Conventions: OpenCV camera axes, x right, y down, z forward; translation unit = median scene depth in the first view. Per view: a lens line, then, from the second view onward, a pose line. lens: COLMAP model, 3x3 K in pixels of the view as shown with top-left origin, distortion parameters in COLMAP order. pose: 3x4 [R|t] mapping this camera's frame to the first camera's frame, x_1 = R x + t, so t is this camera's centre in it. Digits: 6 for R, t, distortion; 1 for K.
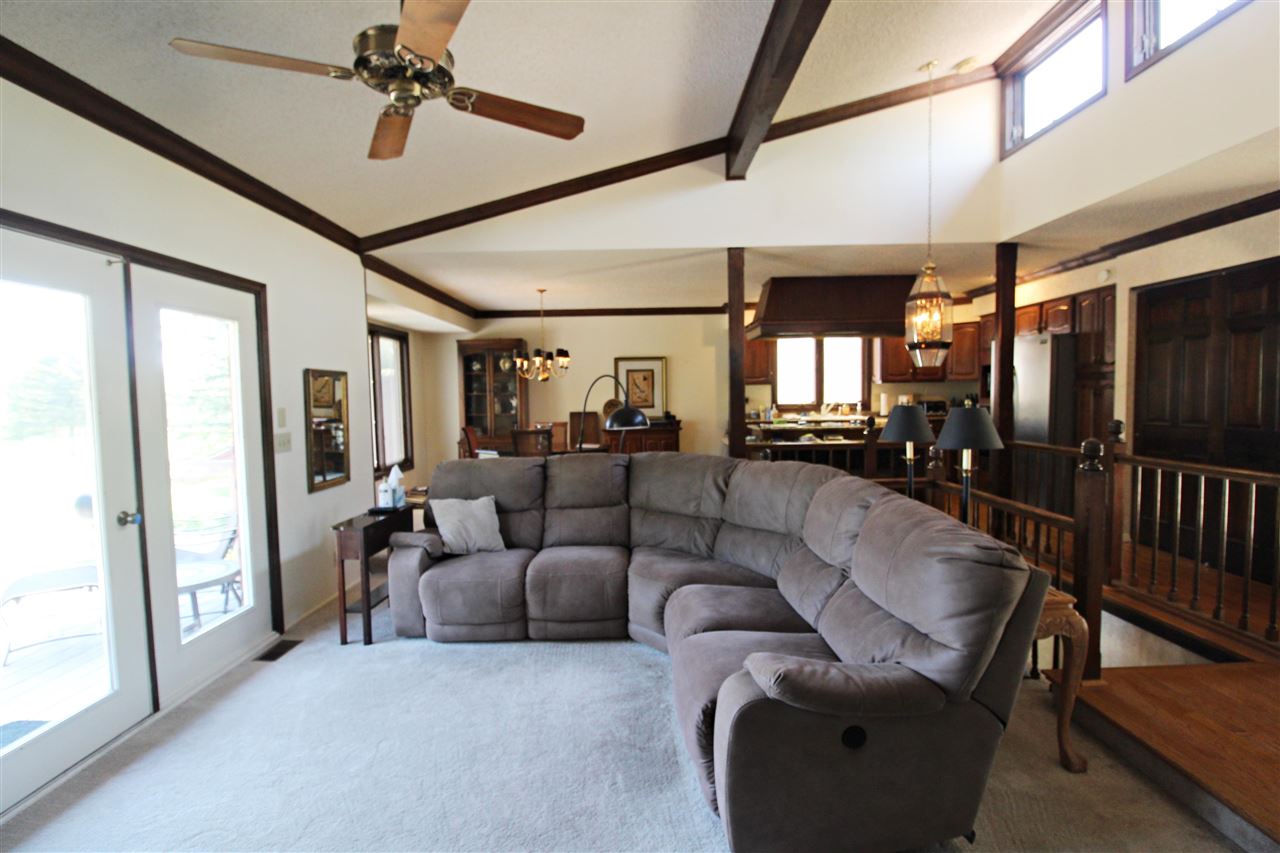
lens RADIAL K [[599.8, 0, 640.0], [0, 599.8, 426.5], [0, 0, 1]] dist [-0.022230, -0.000383]
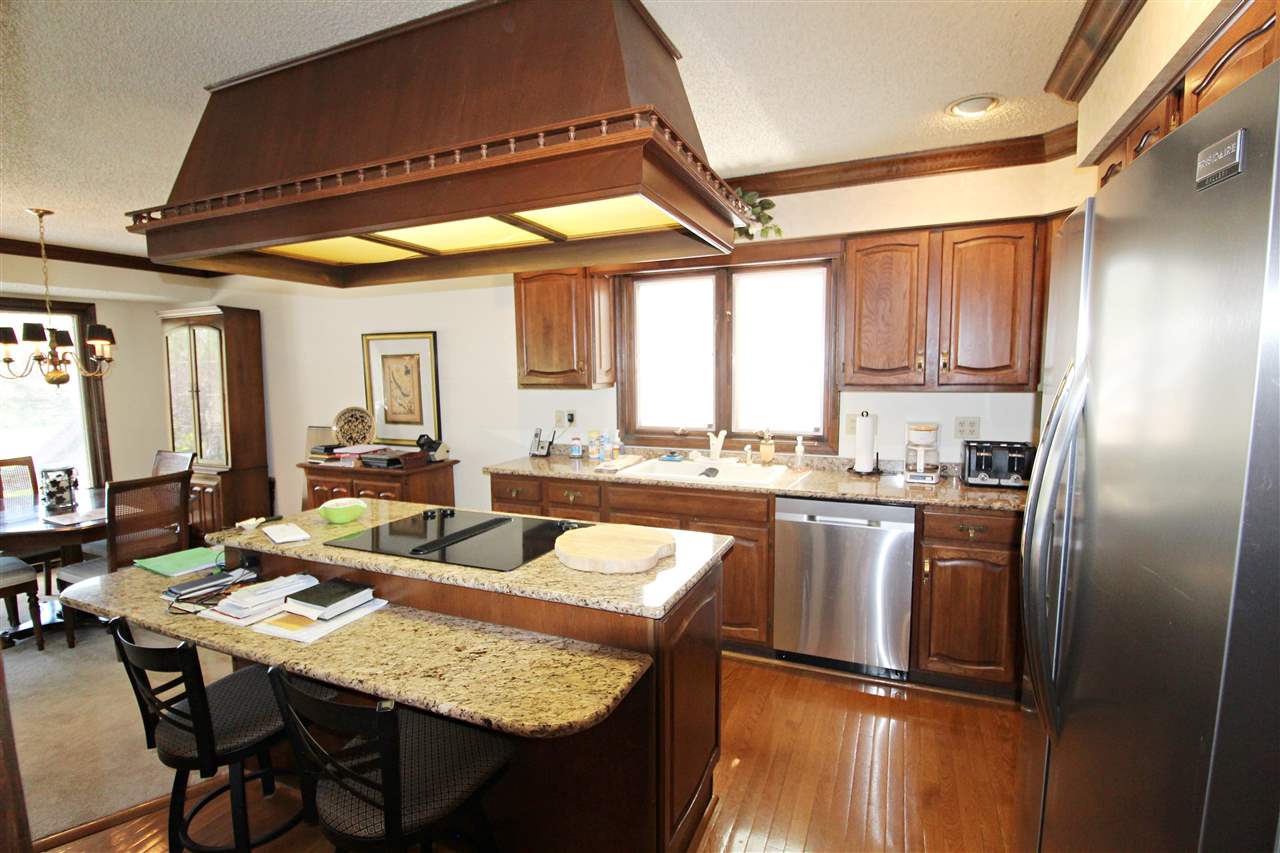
lens RADIAL K [[599.4, 0, 648.6], [0, 599.4, 429.7], [0, 0, 1]] dist [-0.012167, -0.001190]
pose [[0.921161, 0.044738, -0.386602, 0.736012], [-0.025719, 0.998197, 0.054230, -0.106290], [0.388331, -0.040011, 0.920651, 0.998373]]
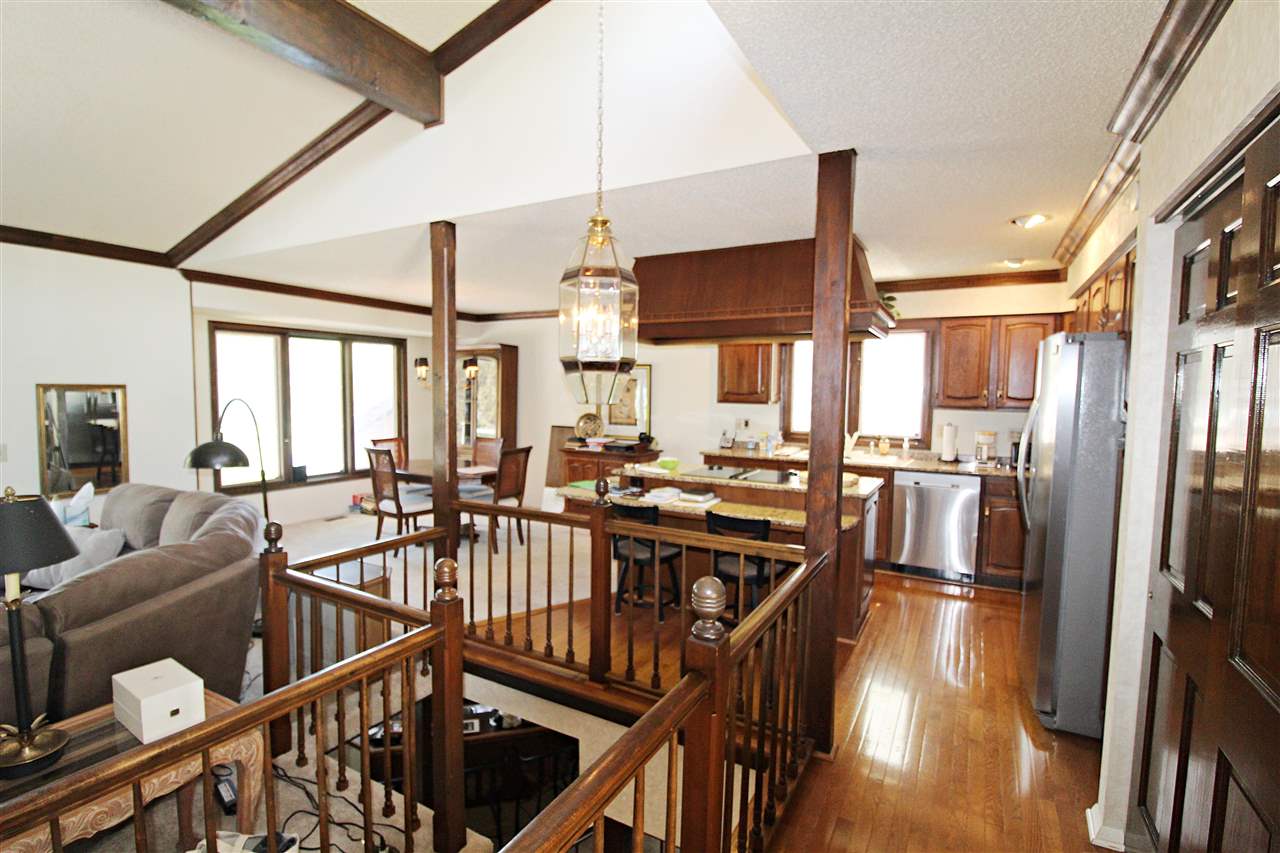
lens RADIAL K [[599.8, 0, 640.0], [0, 599.8, 426.5], [0, 0, 1]] dist [-0.022230, -0.000383]
pose [[0.872702, 0.058557, -0.484728, 0.733975], [-0.057095, 0.998210, 0.017794, -0.077941], [0.484903, 0.012147, 0.874484, 0.493262]]
